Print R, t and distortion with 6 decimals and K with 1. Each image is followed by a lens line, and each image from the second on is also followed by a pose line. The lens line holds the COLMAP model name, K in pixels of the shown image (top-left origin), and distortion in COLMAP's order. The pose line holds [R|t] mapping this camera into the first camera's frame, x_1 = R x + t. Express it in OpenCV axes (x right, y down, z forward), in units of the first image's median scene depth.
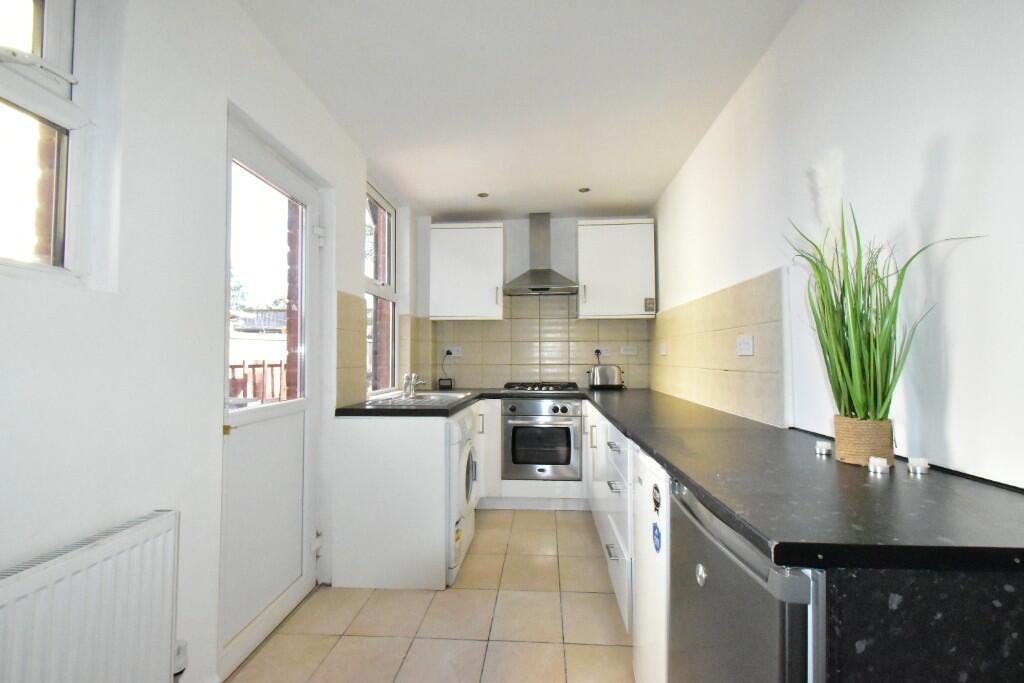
lens RADIAL K [[450.2, 0, 512.0], [0, 450.2, 341.5], [0, 0, 1]] dist [-0.004697, -0.000181]
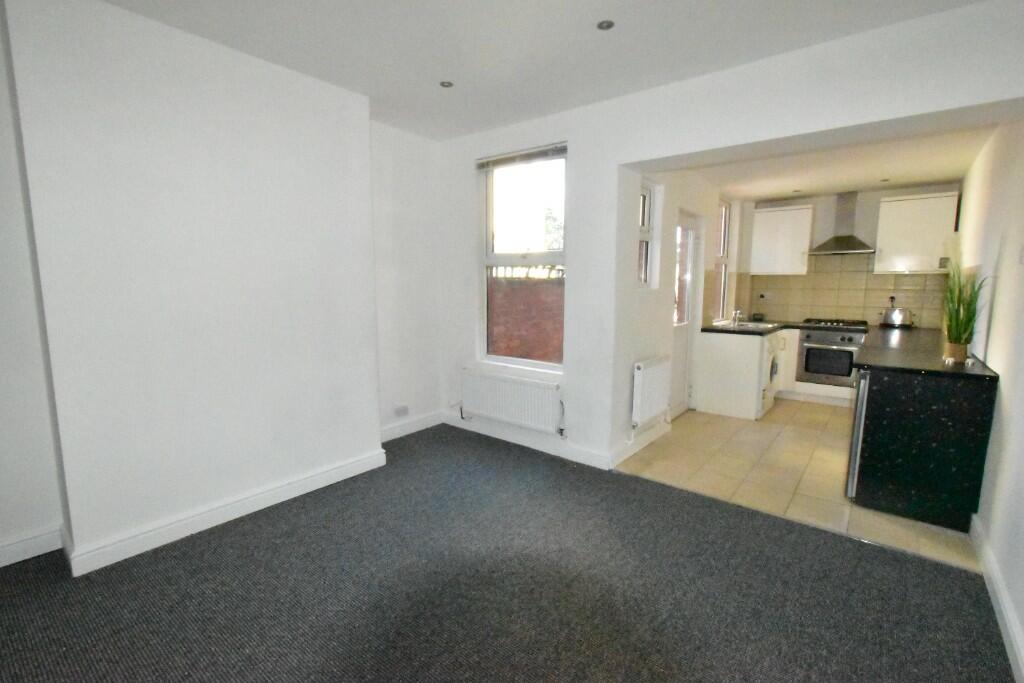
lens RADIAL K [[450.2, 0, 512.0], [0, 450.2, 341.5], [0, 0, 1]] dist [-0.004697, -0.000181]
pose [[0.809895, 0.078397, -0.581312, 0.075162], [0.019054, 0.986989, 0.159654, -0.094220], [0.586265, -0.140380, 0.797864, -0.800051]]
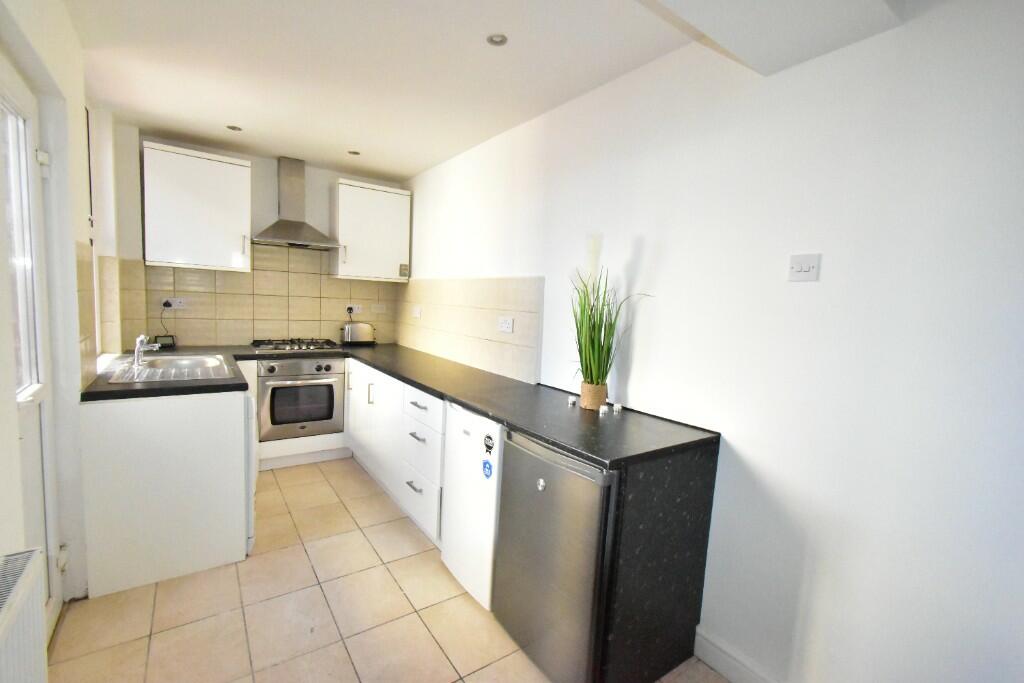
lens RADIAL K [[450.2, 0, 512.0], [0, 450.2, 341.5], [0, 0, 1]] dist [-0.004697, -0.000181]
pose [[0.776150, -0.016282, 0.630338, -0.205529], [-0.074162, 0.990371, 0.116899, -0.061467], [-0.626172, -0.137478, 0.767469, -0.052695]]
